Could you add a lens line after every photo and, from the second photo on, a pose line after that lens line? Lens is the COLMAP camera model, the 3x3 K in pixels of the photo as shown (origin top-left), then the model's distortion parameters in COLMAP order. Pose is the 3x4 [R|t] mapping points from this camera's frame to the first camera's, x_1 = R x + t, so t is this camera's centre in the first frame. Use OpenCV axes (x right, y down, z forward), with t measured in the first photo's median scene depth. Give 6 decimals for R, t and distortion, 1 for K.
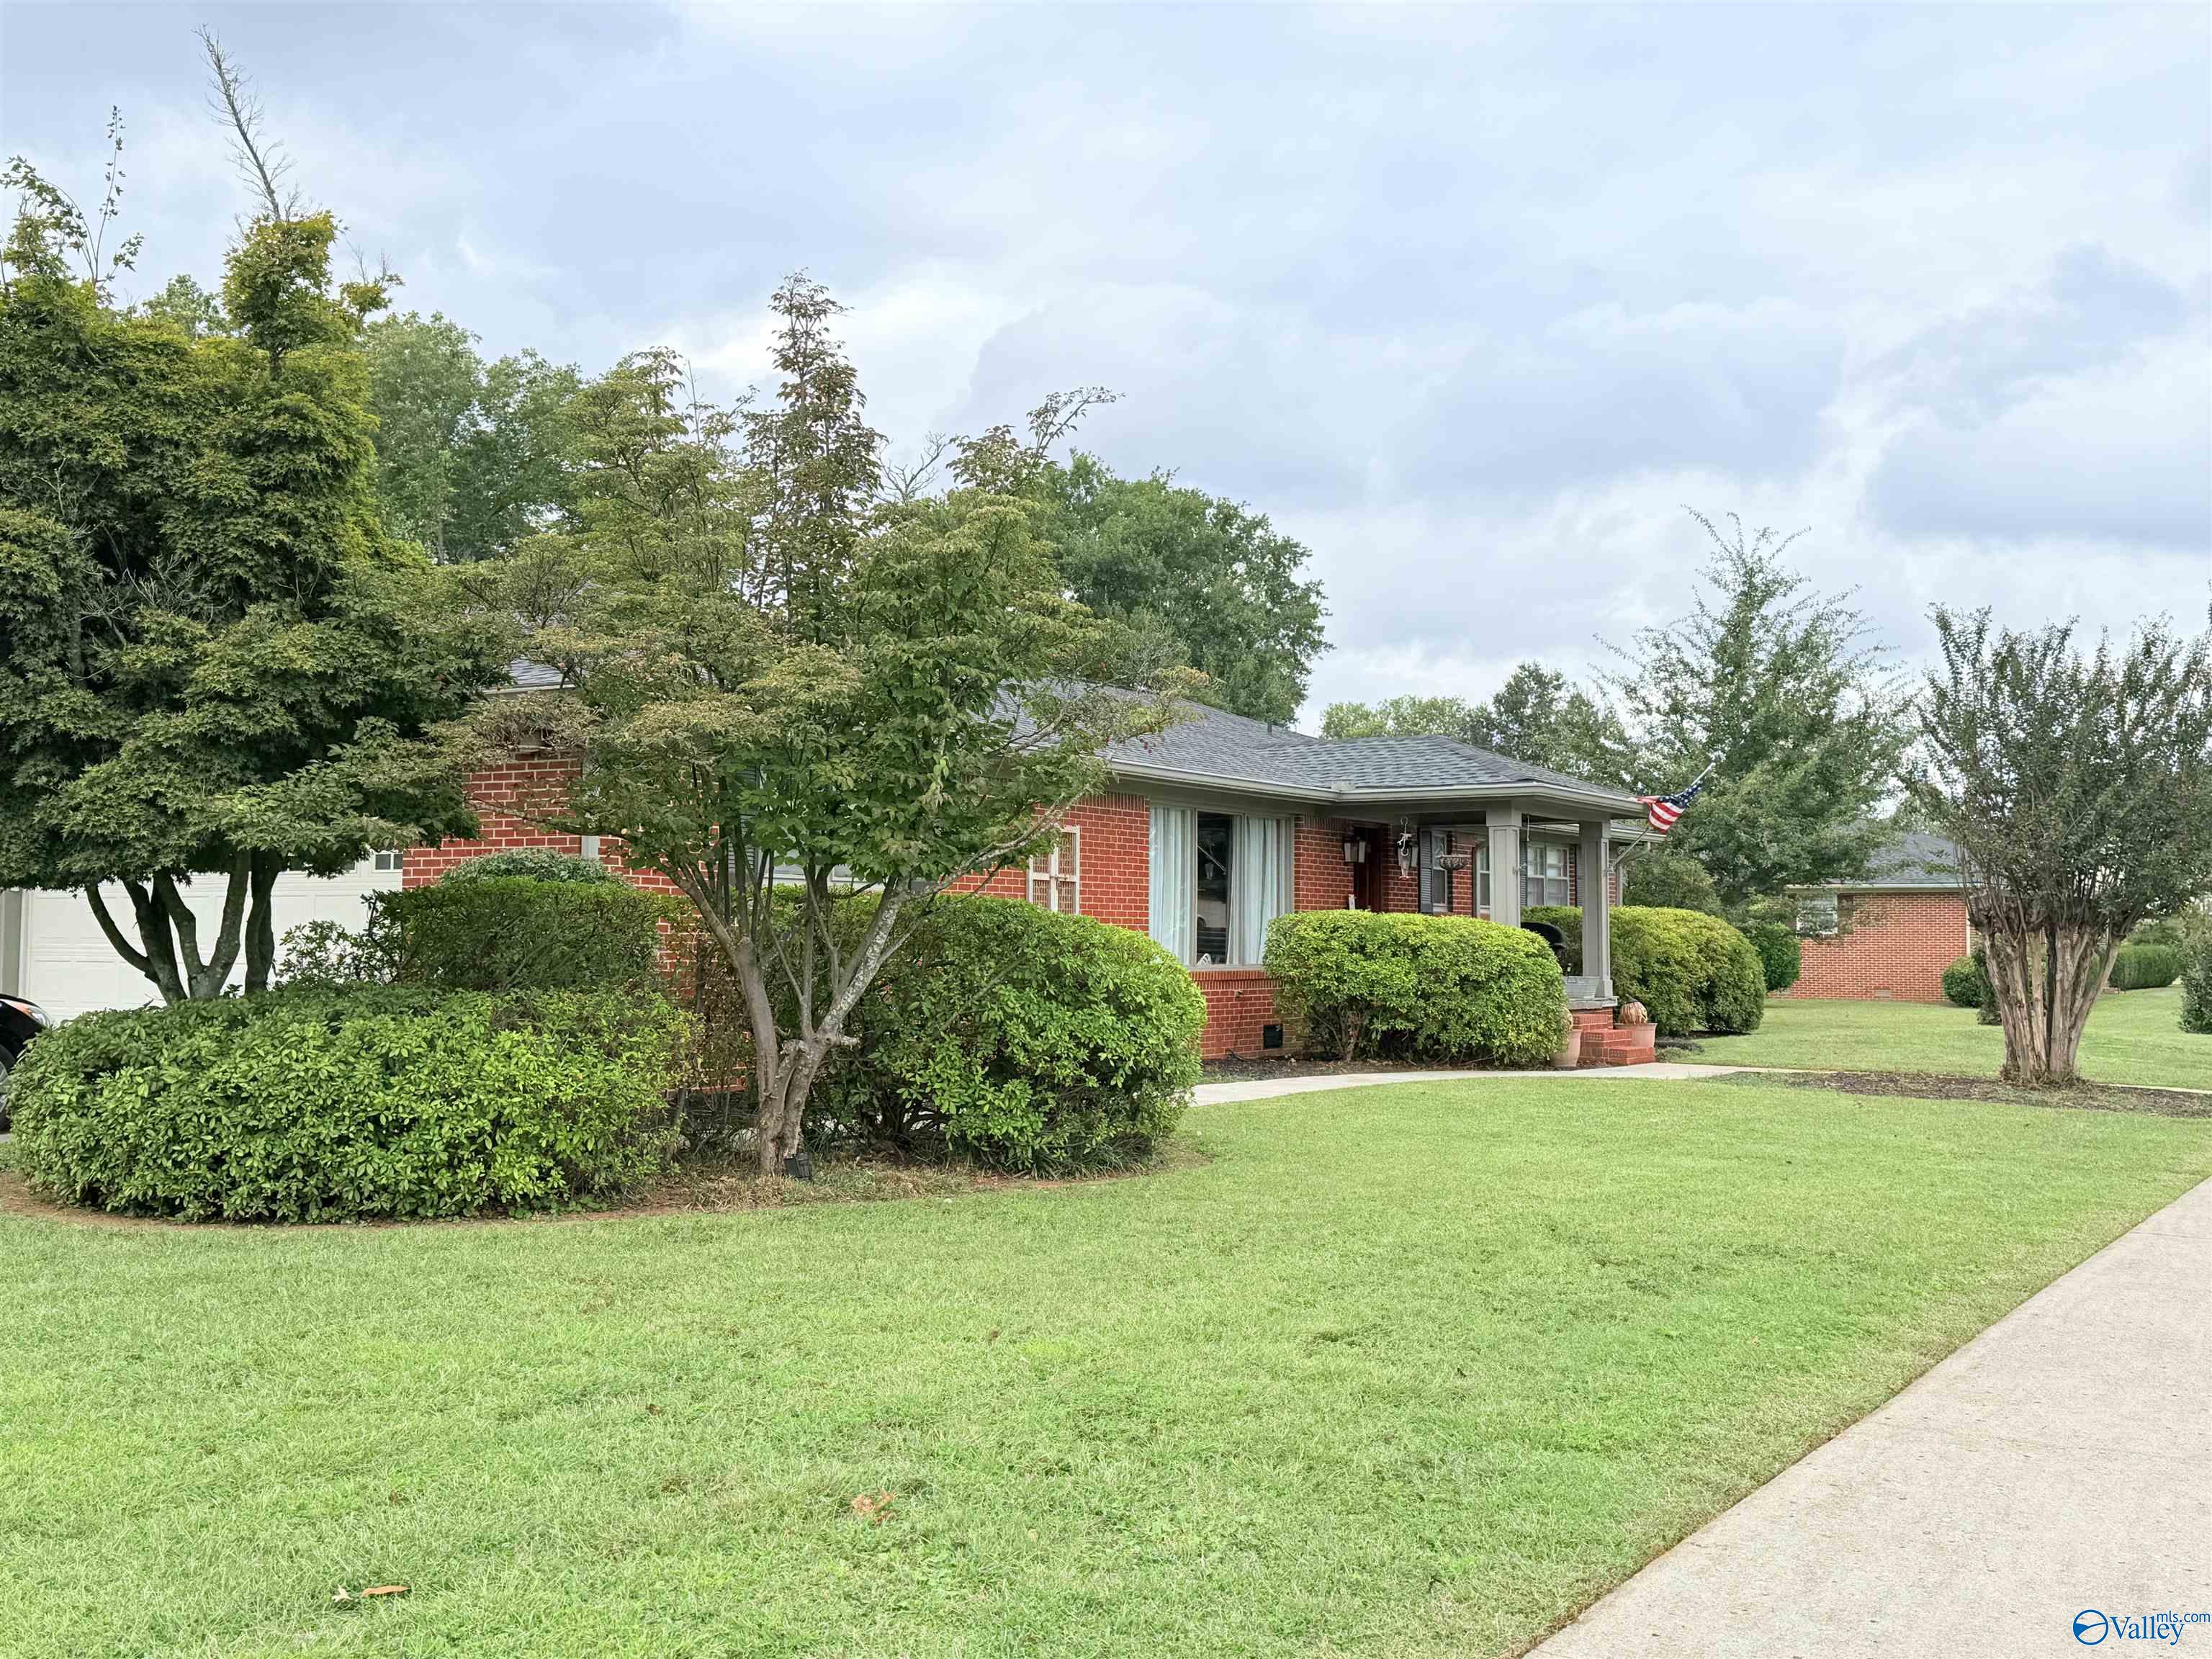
lens RADIAL K [[2309.0, 0, 1103.7], [0, 2309.0, 821.5], [0, 0, 1]] dist [0.153178, 0.000000]
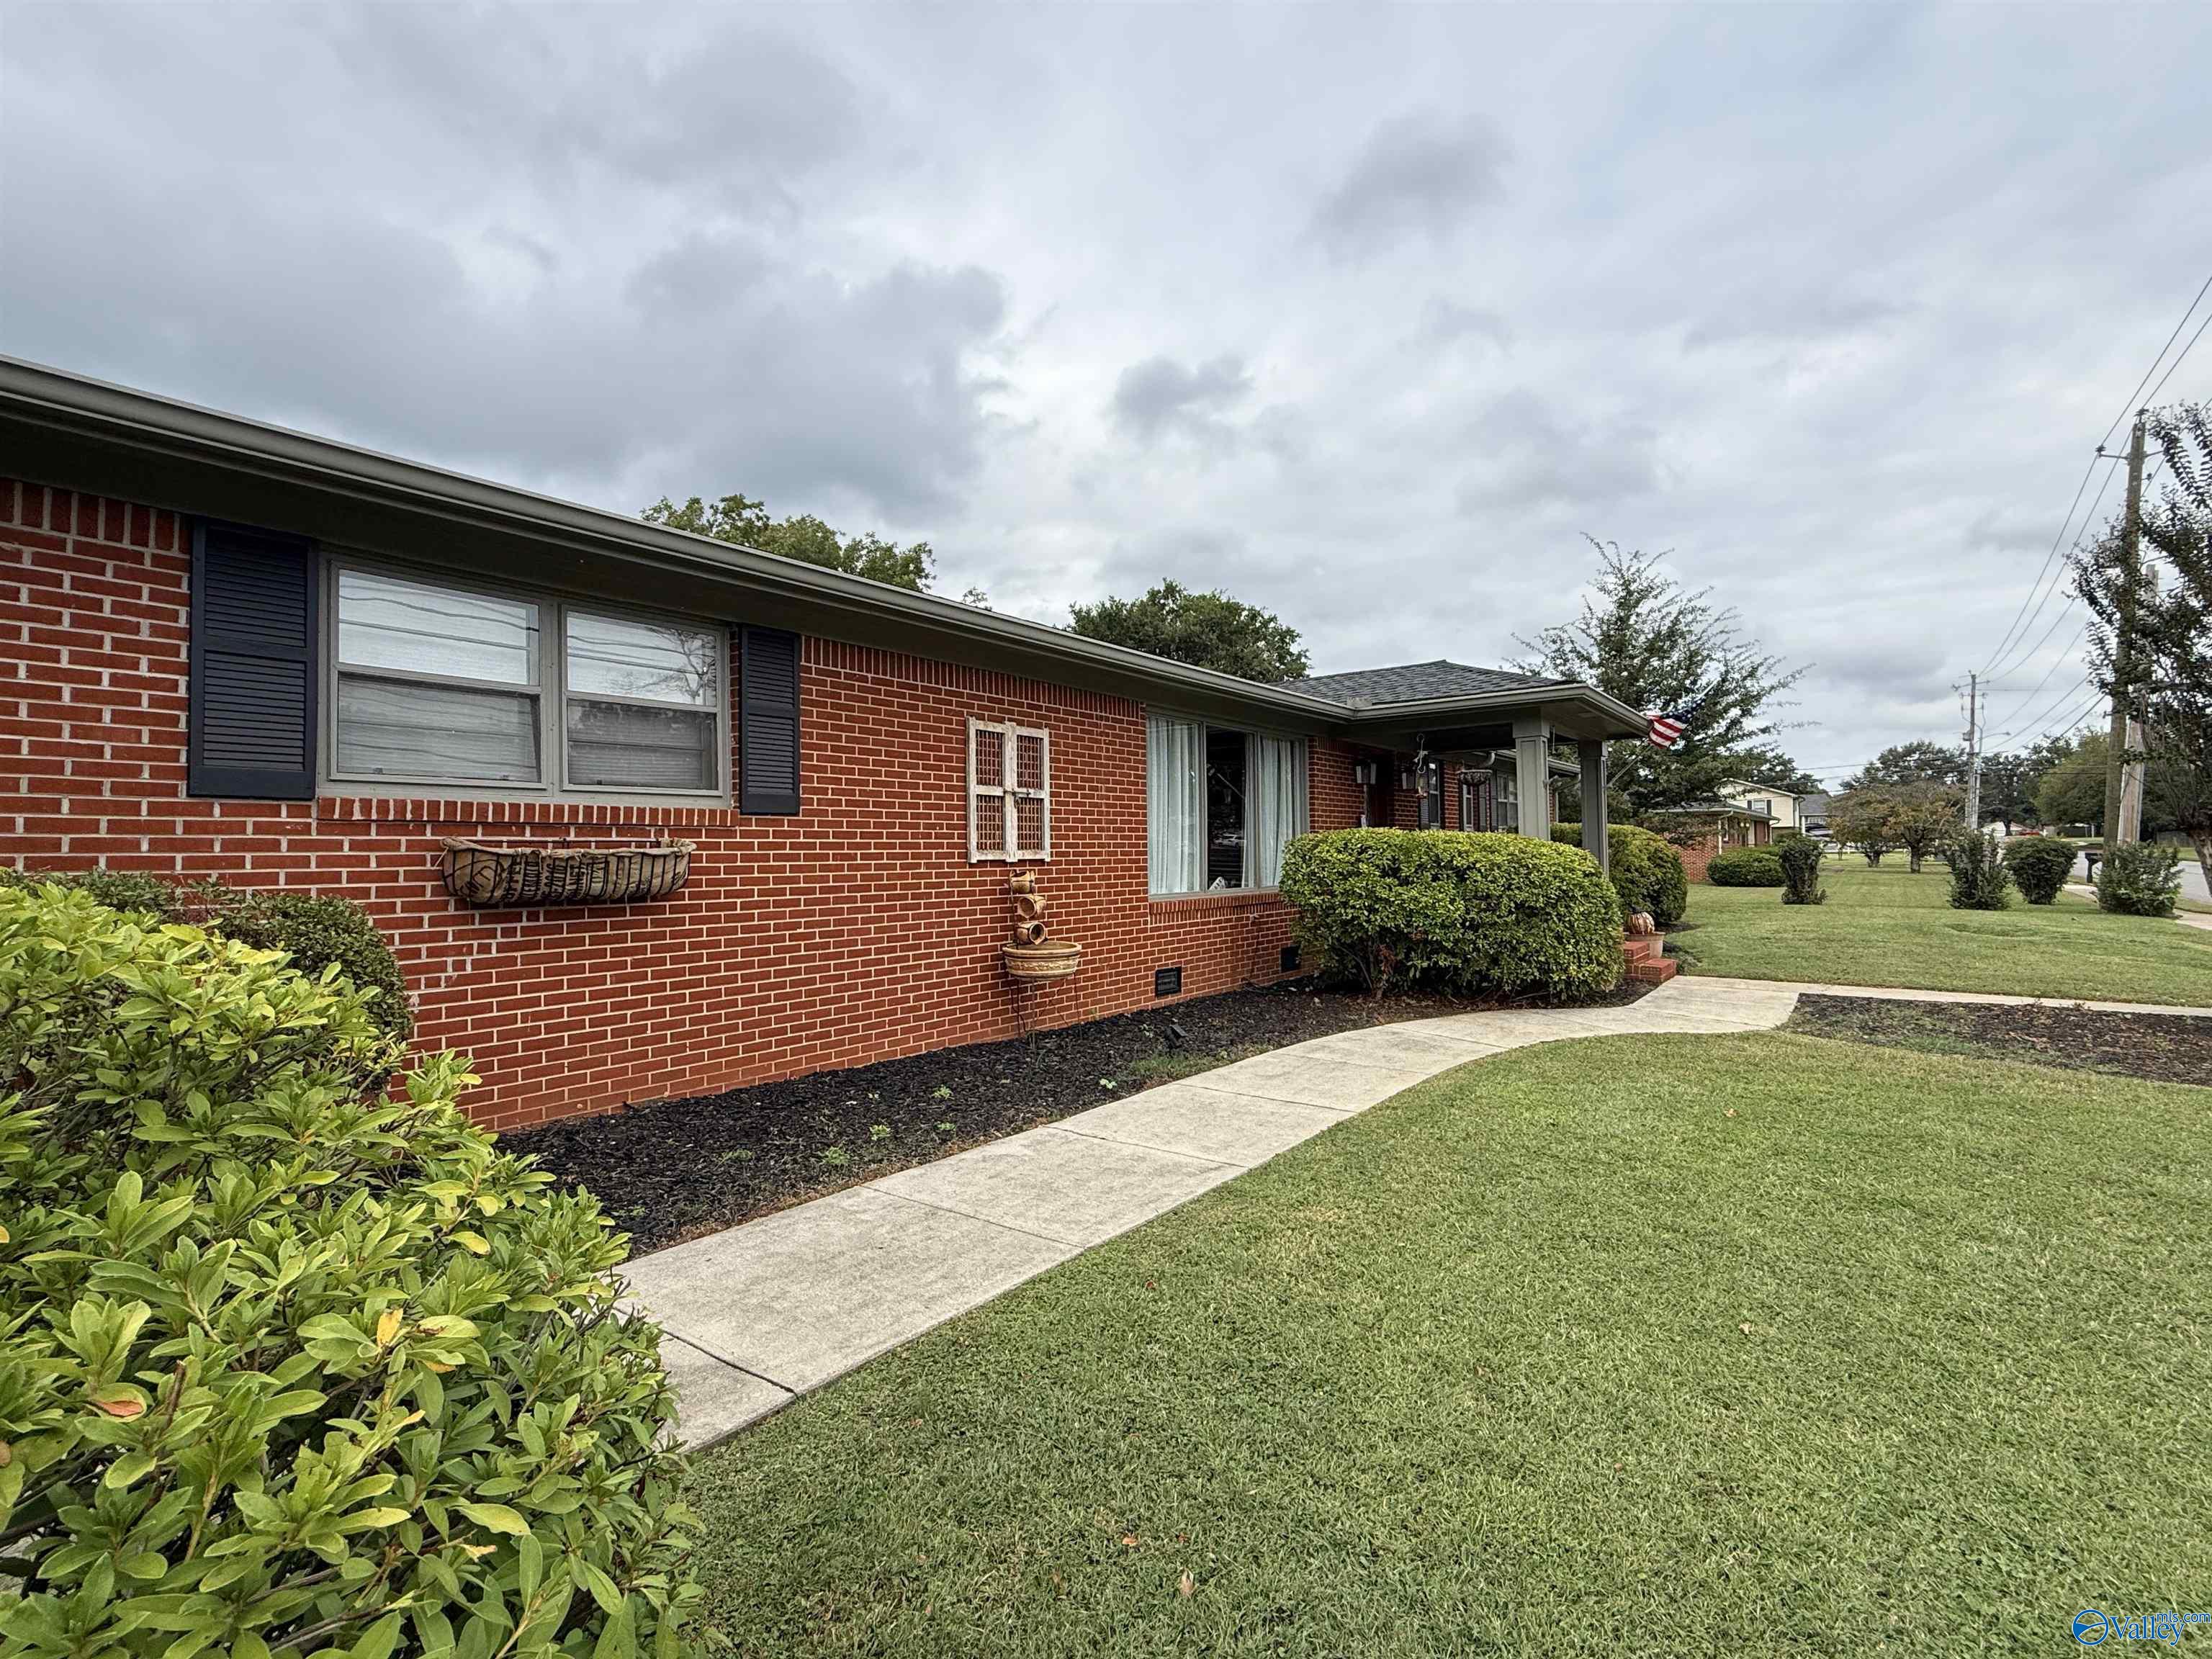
lens RADIAL K [[1053.9, 0, 1116.5], [0, 1053.9, 840.4], [0, 0, 1]] dist [0.002456, -0.000359]
pose [[0.996379, -0.018969, -0.082884, 0.040301], [0.022335, 0.998955, 0.039871, 0.024923], [0.082041, -0.041578, 0.995761, 0.593290]]
